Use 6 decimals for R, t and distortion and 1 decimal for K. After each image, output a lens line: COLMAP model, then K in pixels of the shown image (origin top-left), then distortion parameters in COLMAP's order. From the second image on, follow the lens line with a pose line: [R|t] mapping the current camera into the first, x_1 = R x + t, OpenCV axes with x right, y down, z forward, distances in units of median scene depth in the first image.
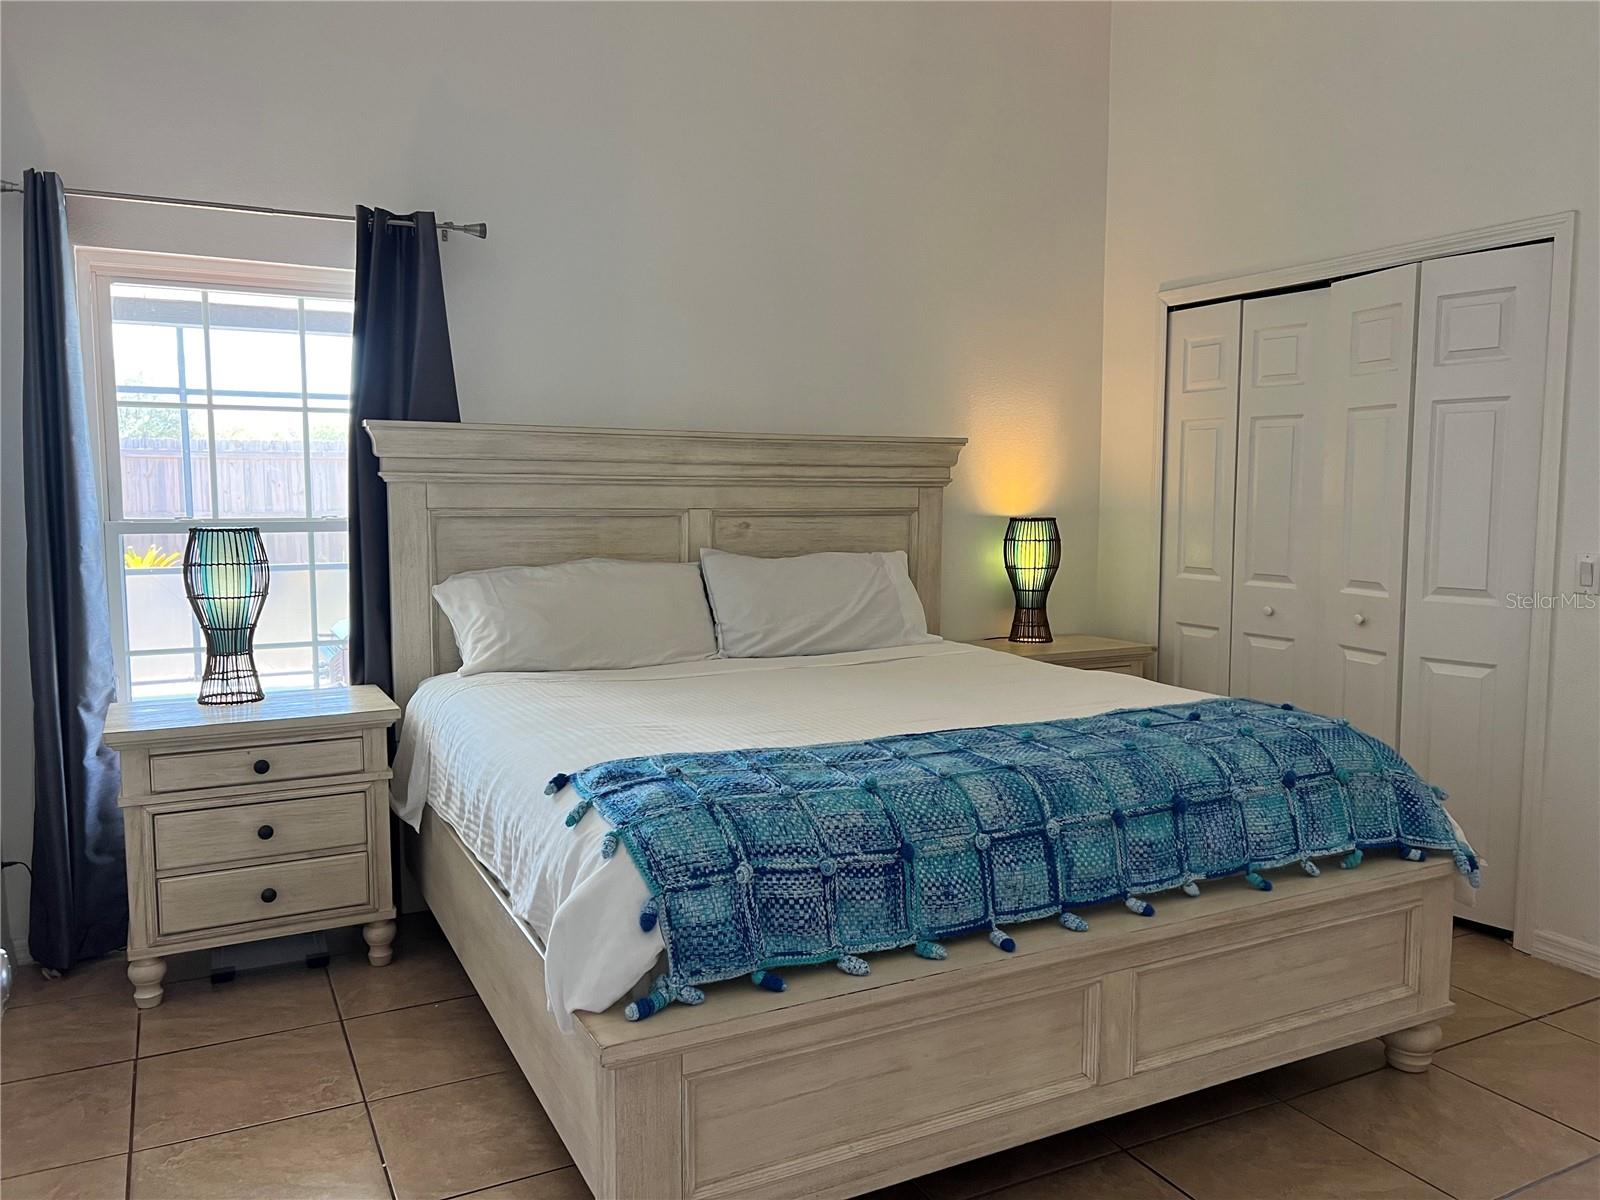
lens RADIAL K [[1208.0, 0, 800.4], [0, 1208.0, 628.2], [0, 0, 1]] dist [0.038223, 0.000579]
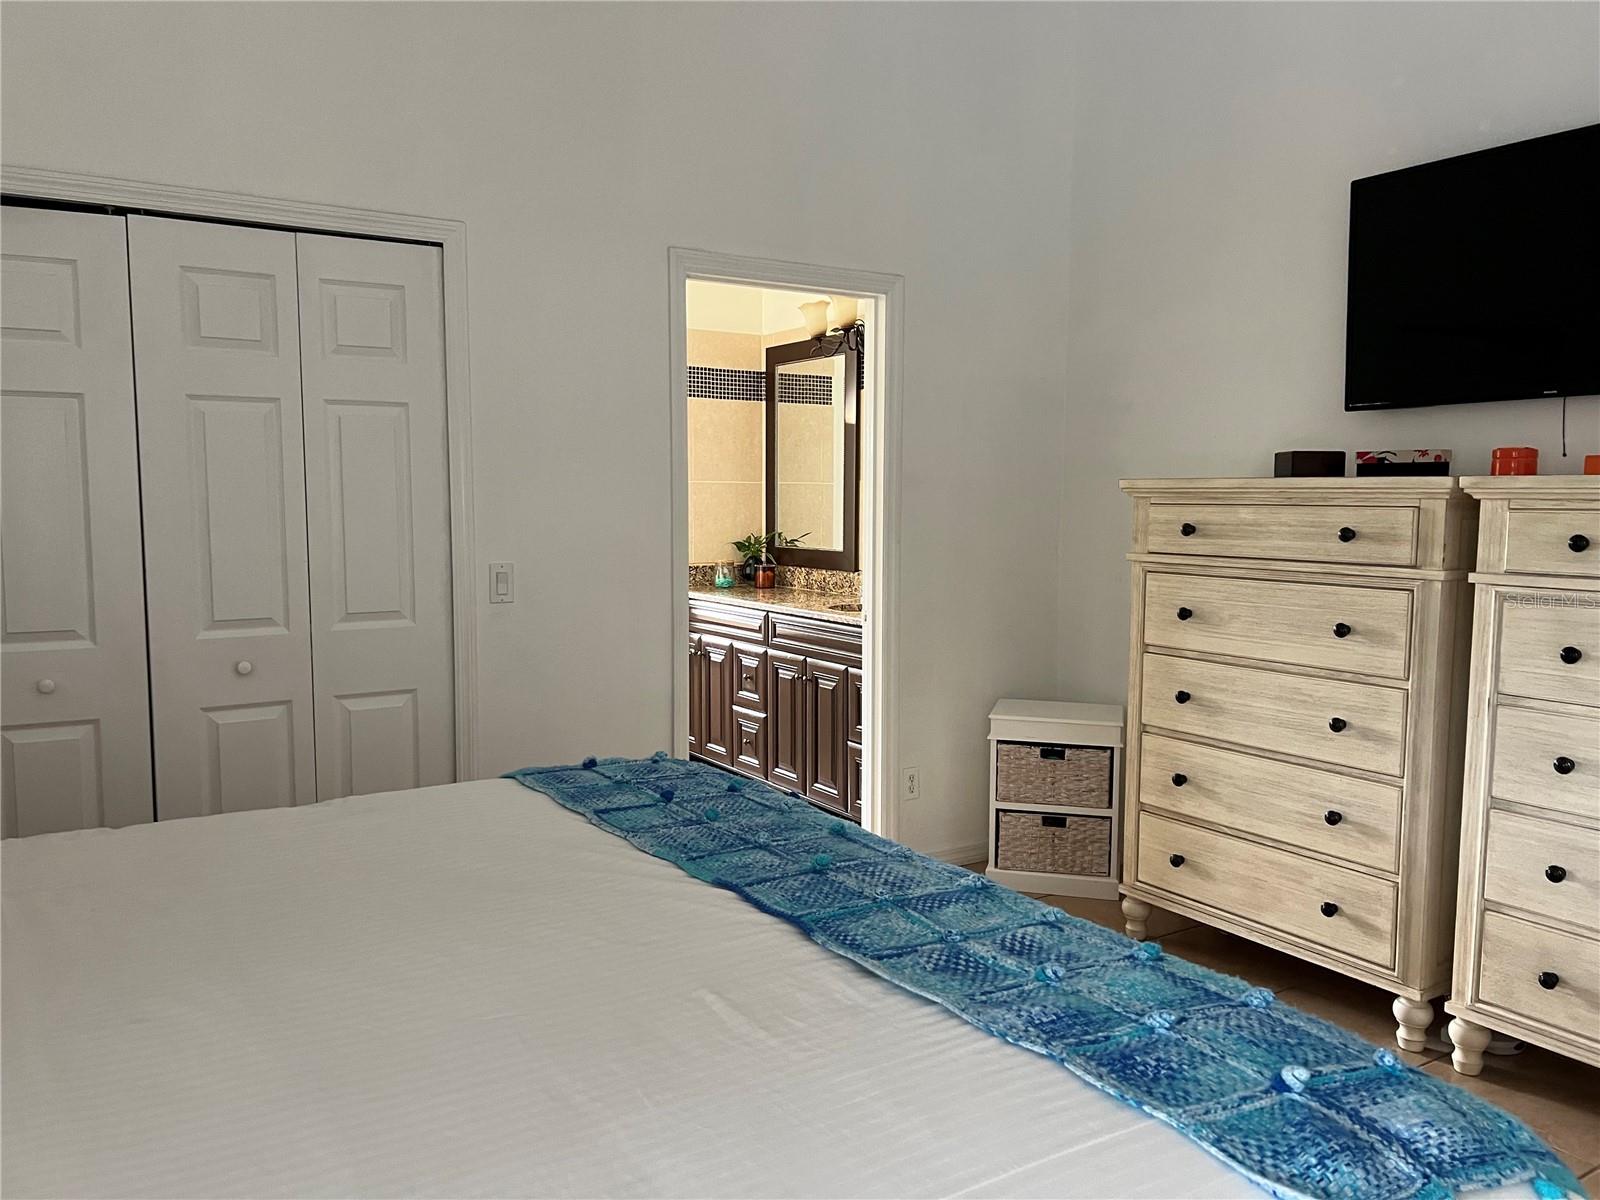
lens RADIAL K [[1200.4, 0, 800.0], [0, 1200.4, 600.0], [0, 0, 1]] dist [0.106761, -0.050535]
pose [[-0.094458, -0.065253, 0.993388, -0.373241], [0.137944, 0.987366, 0.077974, -0.067334], [-0.985926, 0.144397, -0.084263, 0.776334]]
